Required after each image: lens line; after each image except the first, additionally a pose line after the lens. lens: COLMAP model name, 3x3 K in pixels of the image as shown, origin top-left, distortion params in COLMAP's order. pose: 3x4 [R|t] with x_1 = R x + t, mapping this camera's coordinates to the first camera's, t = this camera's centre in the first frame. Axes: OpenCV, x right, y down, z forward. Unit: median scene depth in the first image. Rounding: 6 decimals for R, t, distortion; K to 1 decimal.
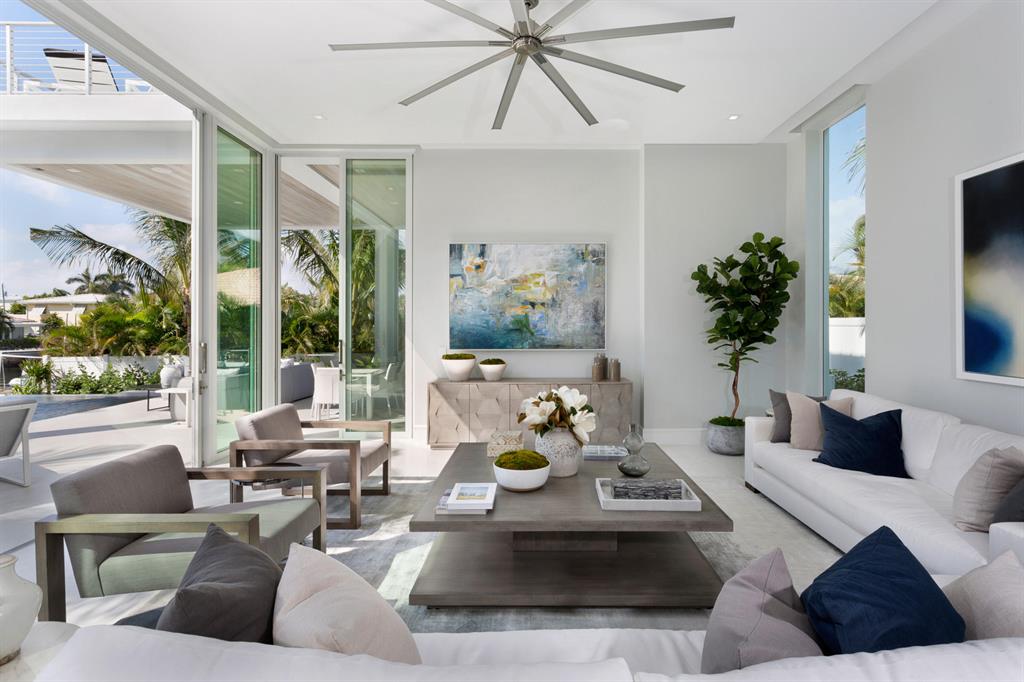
lens RADIAL K [[497.8, 0, 519.2], [0, 497.8, 333.6], [0, 0, 1]] dist [0.008472, 0.000767]
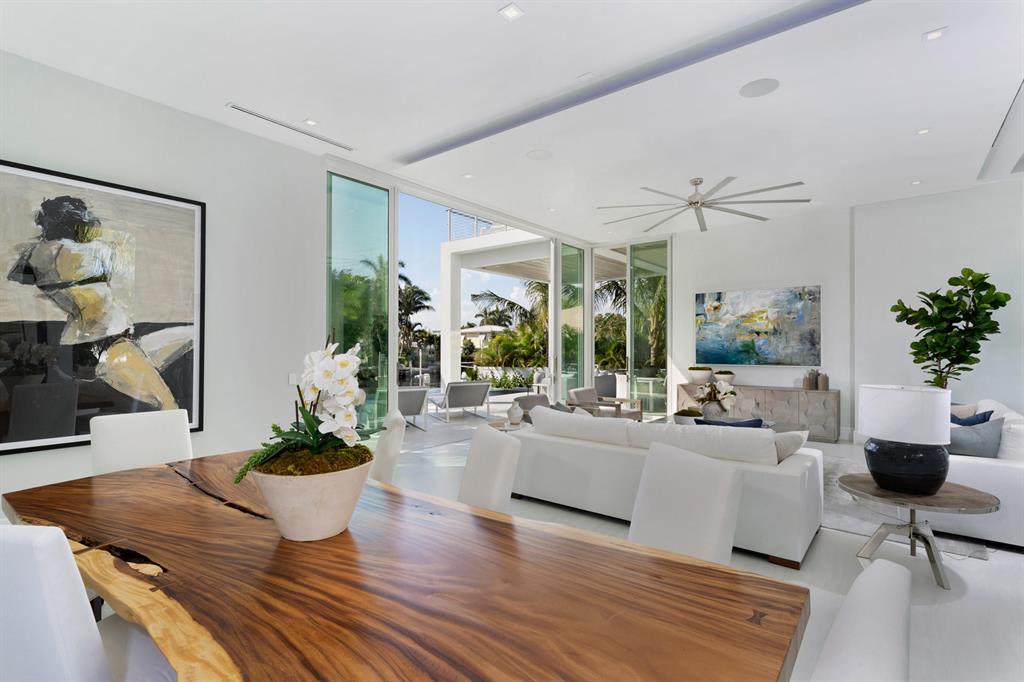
lens RADIAL K [[497.8, 0, 498.3], [0, 497.8, 335.7], [0, 0, 1]] dist [0.008472, 0.000767]
pose [[0.780301, -0.014820, -0.625228, 0.332808], [-0.009956, 0.999298, -0.036112, 0.006278], [0.625325, 0.034403, 0.779606, -0.536209]]
